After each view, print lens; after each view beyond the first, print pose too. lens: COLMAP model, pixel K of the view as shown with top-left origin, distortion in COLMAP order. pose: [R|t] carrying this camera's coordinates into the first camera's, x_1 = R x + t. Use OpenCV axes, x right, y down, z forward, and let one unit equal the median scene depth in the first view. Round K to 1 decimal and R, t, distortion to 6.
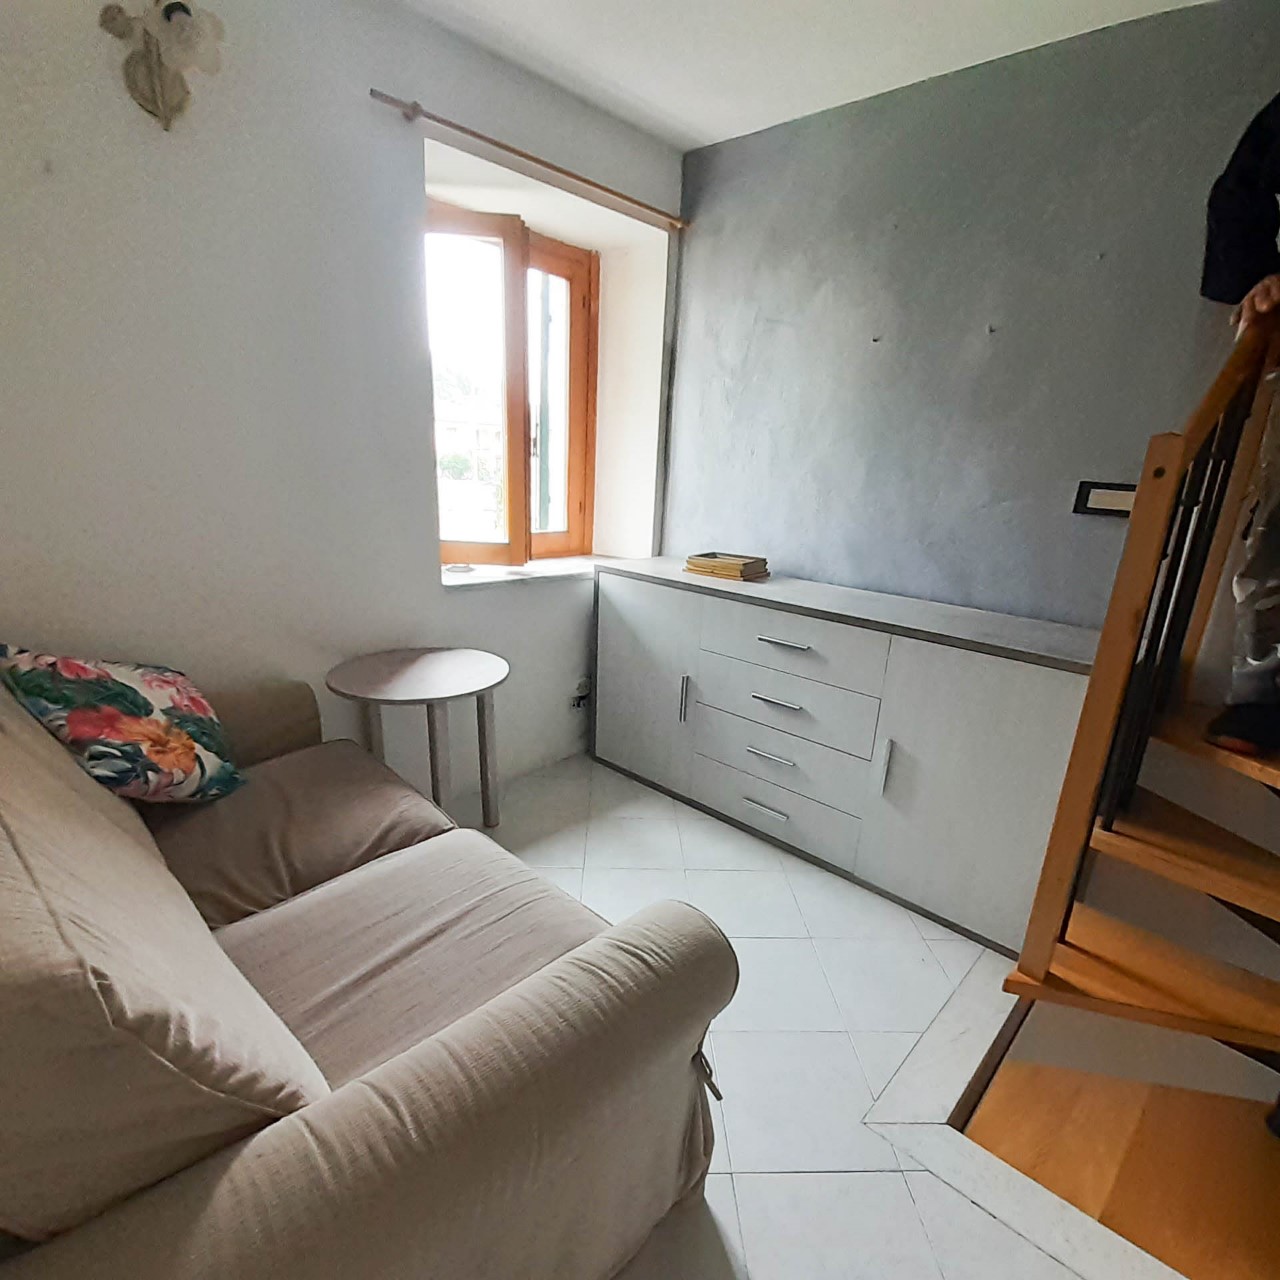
lens RADIAL K [[676.1, 0, 654.7], [0, 676.1, 660.1], [0, 0, 1]] dist [0.013248, -0.013898]
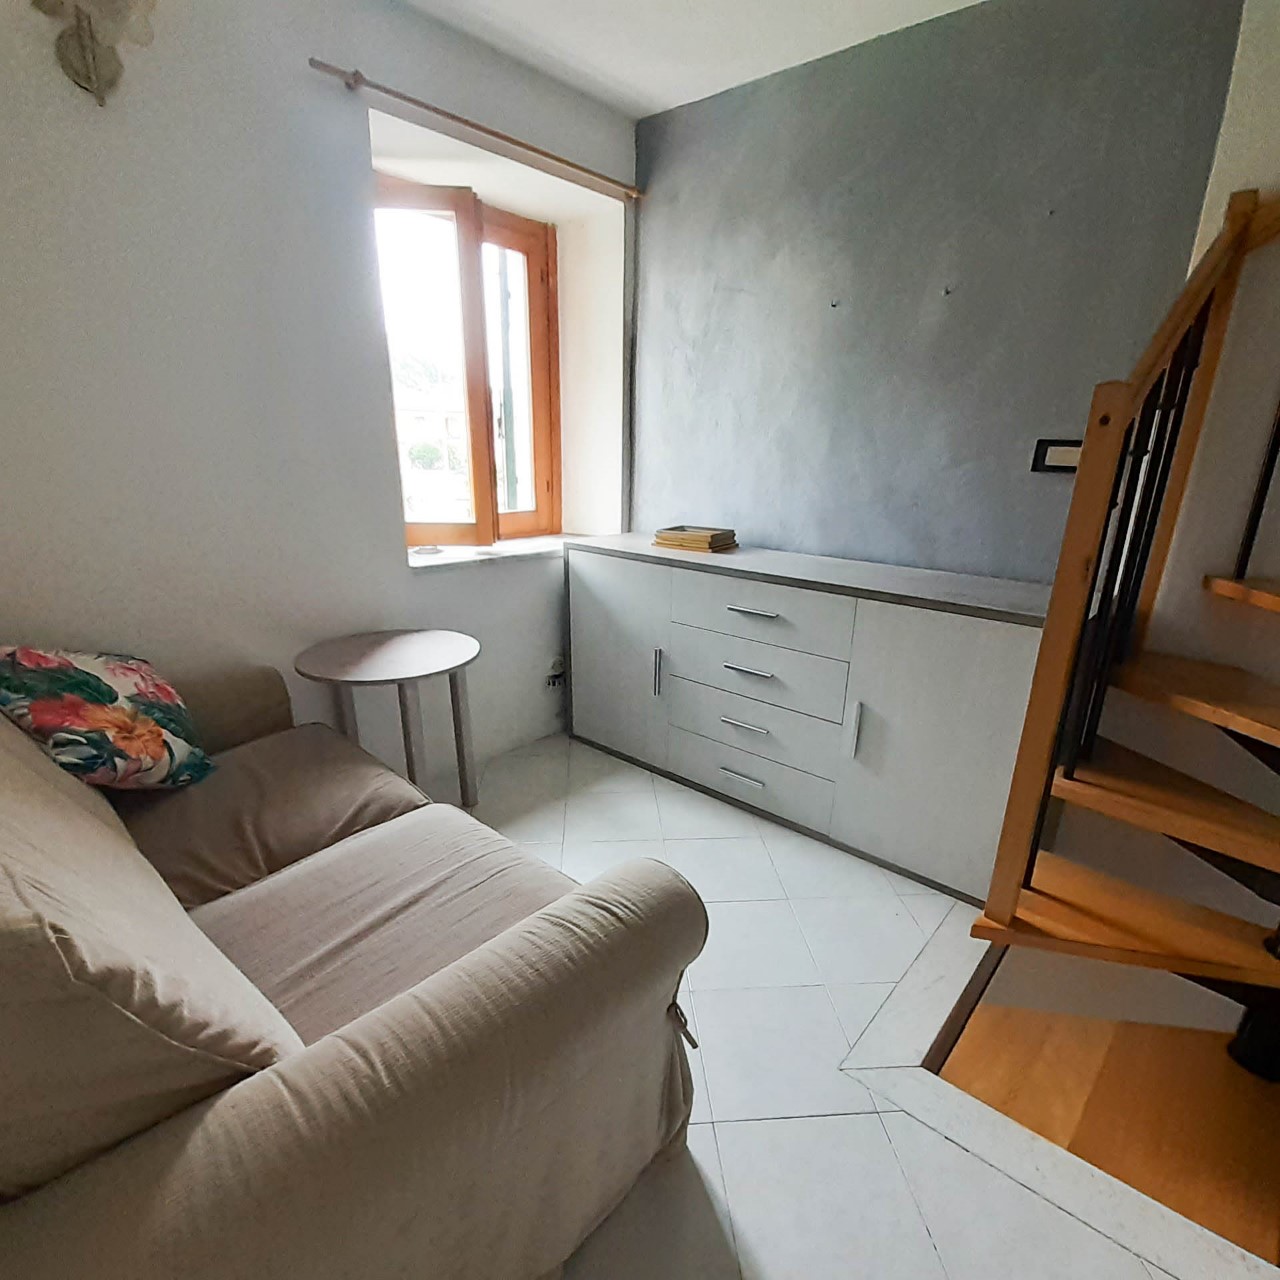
lens RADIAL K [[676.1, 0, 651.7], [0, 676.1, 660.7], [0, 0, 1]] dist [0.013248, -0.013898]
pose [[0.999017, -0.038737, 0.021563, 0.017077], [0.038225, 0.998990, 0.023630, 0.019933], [-0.022456, -0.022783, 0.999488, -0.006834]]
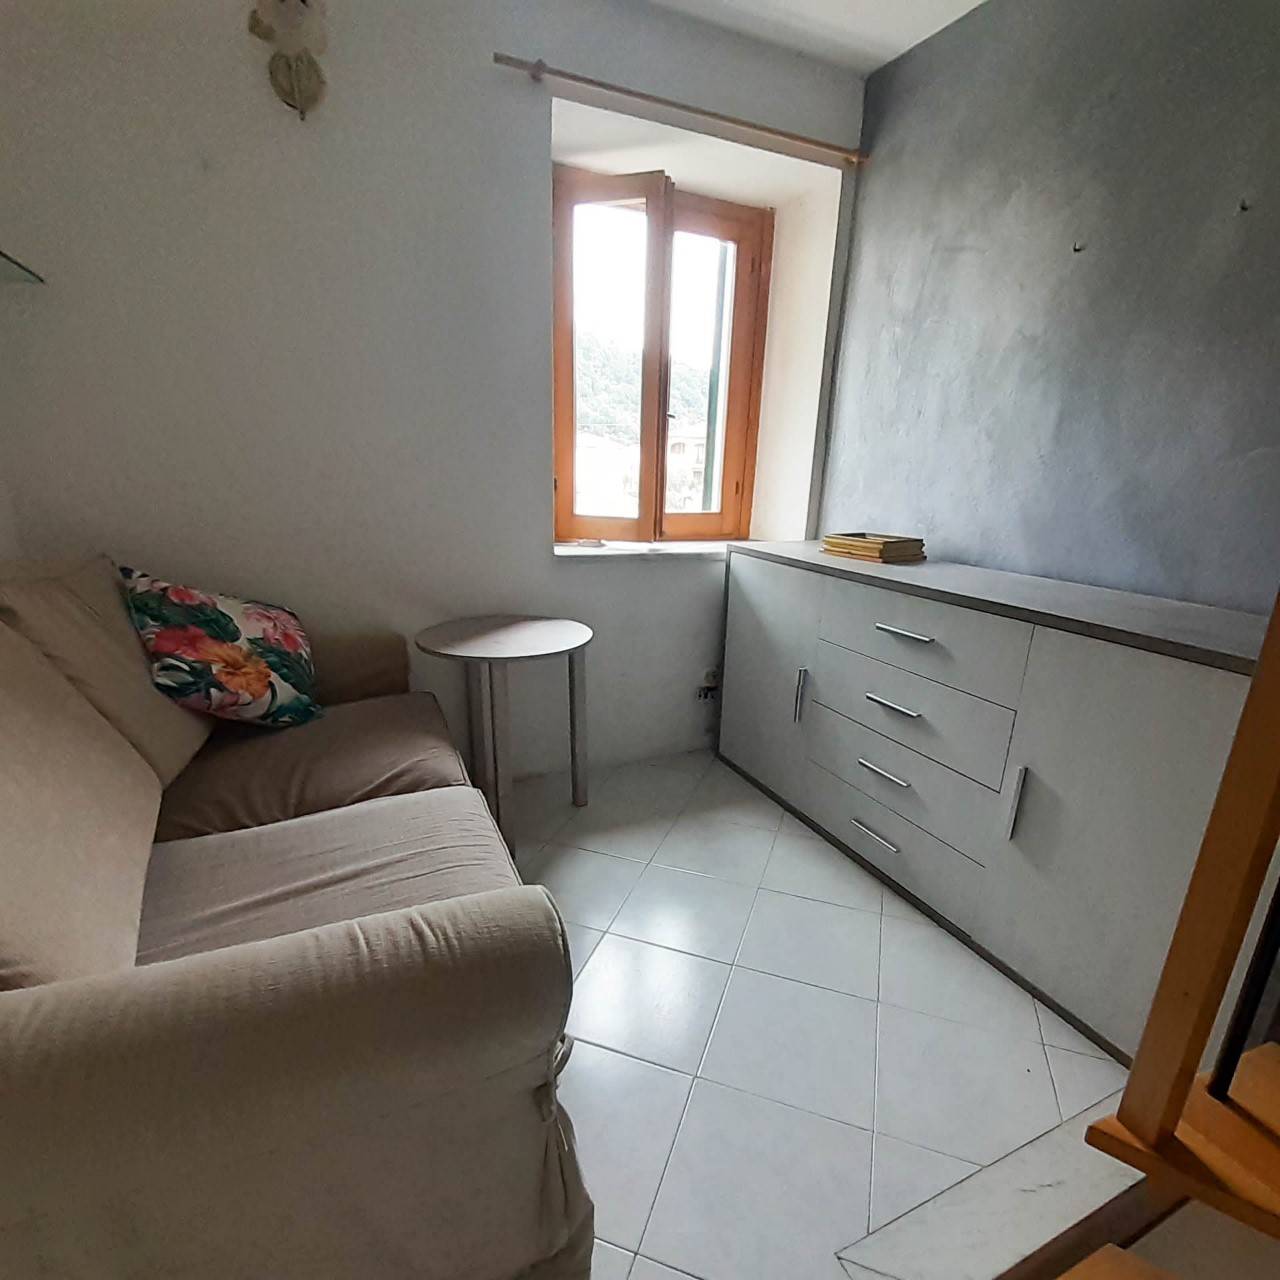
lens RADIAL K [[676.1, 0, 675.0], [0, 676.1, 667.1], [0, 0, 1]] dist [0.013248, -0.013898]
pose [[0.930634, 0.084101, -0.356157, 0.248266], [-0.090048, 0.995937, -0.000119, 0.043381], [0.354700, 0.032182, 0.934426, 0.161958]]
